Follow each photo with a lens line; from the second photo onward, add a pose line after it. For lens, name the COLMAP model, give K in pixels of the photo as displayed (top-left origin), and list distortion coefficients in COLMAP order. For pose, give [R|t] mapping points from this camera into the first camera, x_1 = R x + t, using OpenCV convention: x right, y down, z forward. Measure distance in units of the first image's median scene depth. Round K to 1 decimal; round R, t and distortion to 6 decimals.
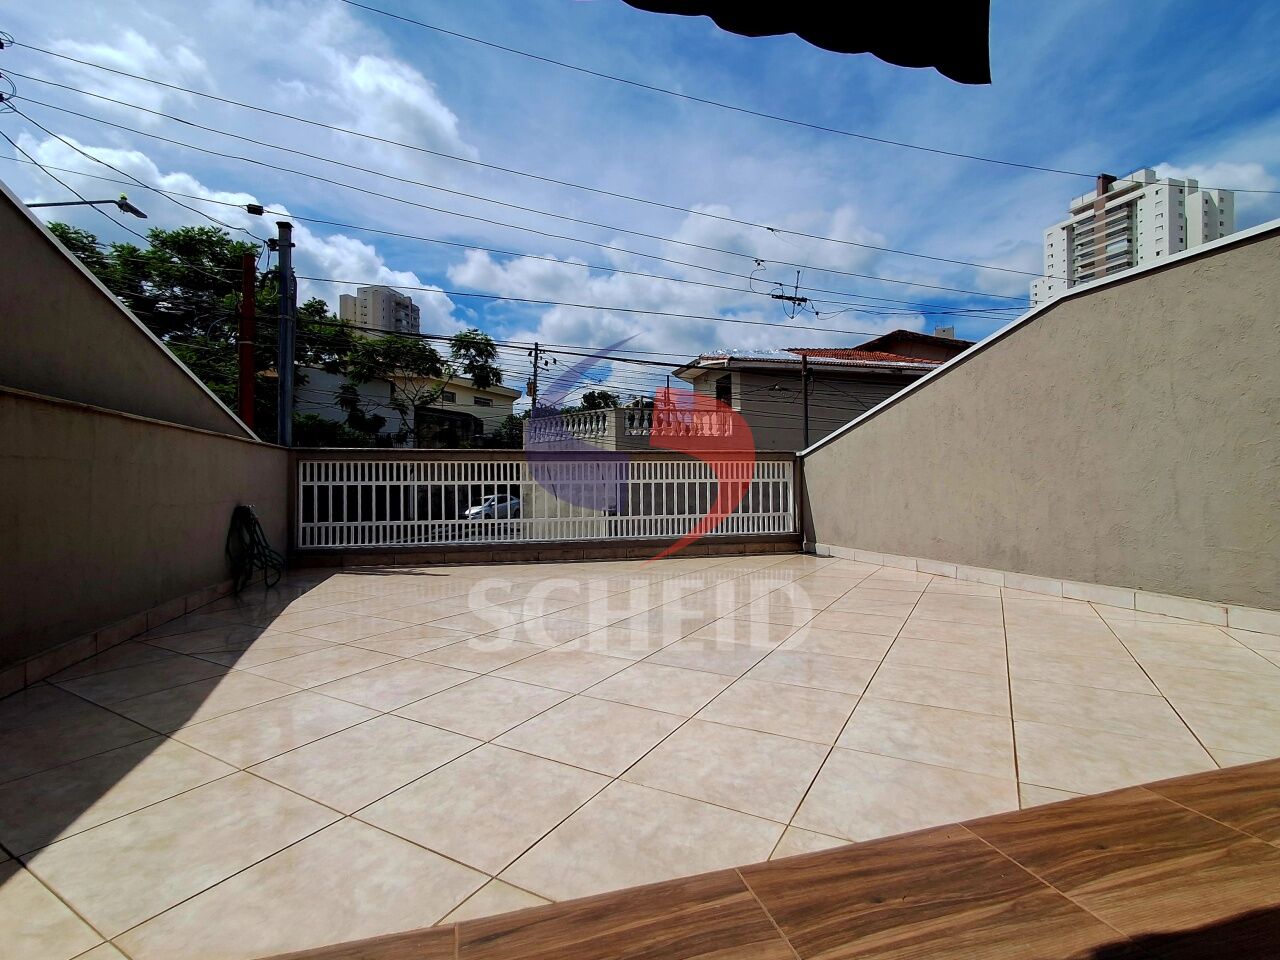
lens RADIAL K [[649.2, 0, 640.0], [0, 649.2, 480.0], [0, 0, 1]] dist [0.041184, 0.000255]
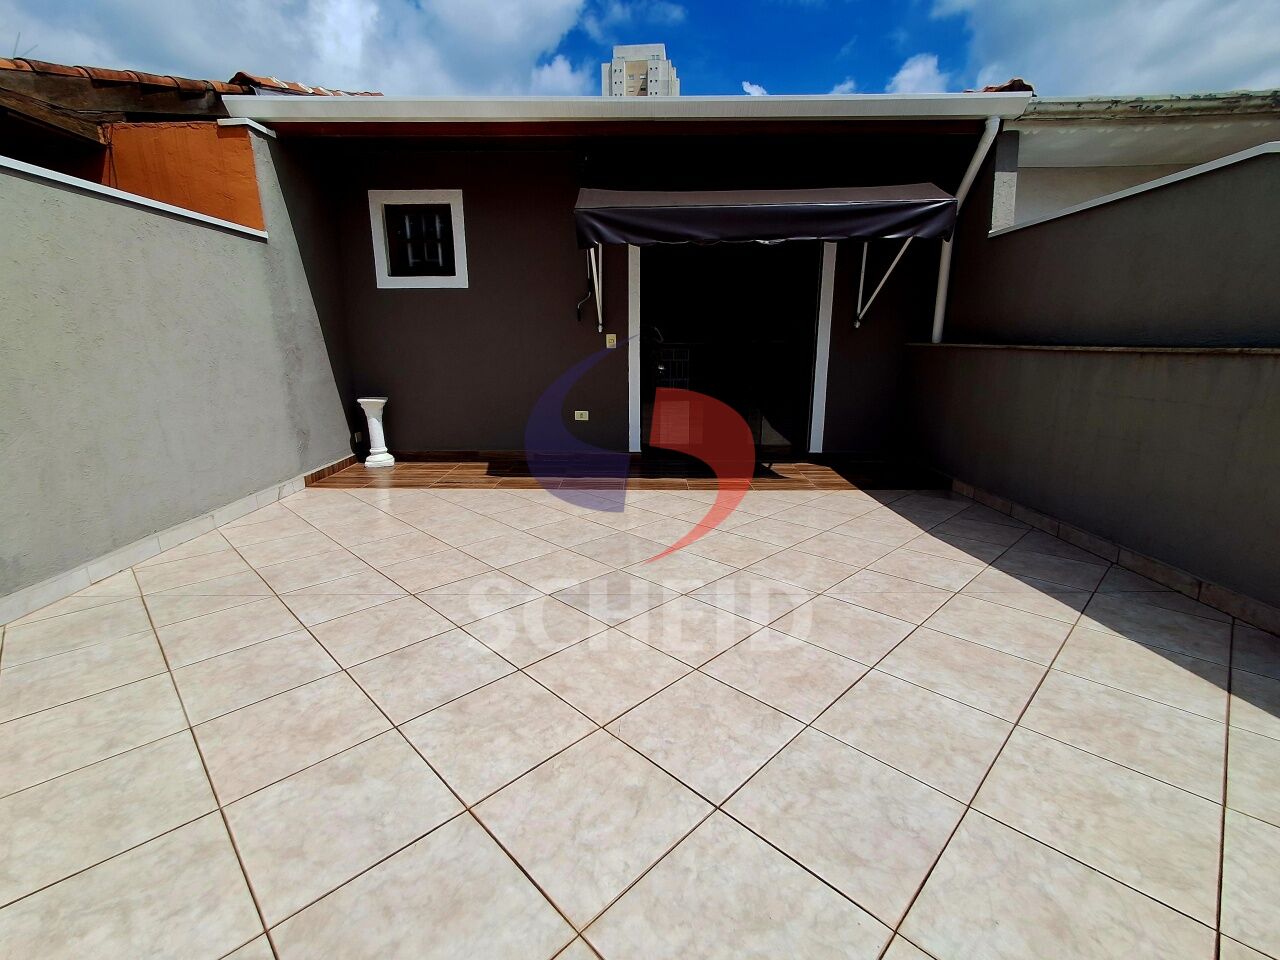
lens RADIAL K [[649.2, 0, 640.0], [0, 649.2, 480.0], [0, 0, 1]] dist [0.041184, 0.000255]
pose [[-0.968282, -0.042187, 0.246274, -0.254913], [0.010728, 0.977715, 0.209662, -0.147380], [-0.249630, 0.205654, -0.946251, 2.275253]]
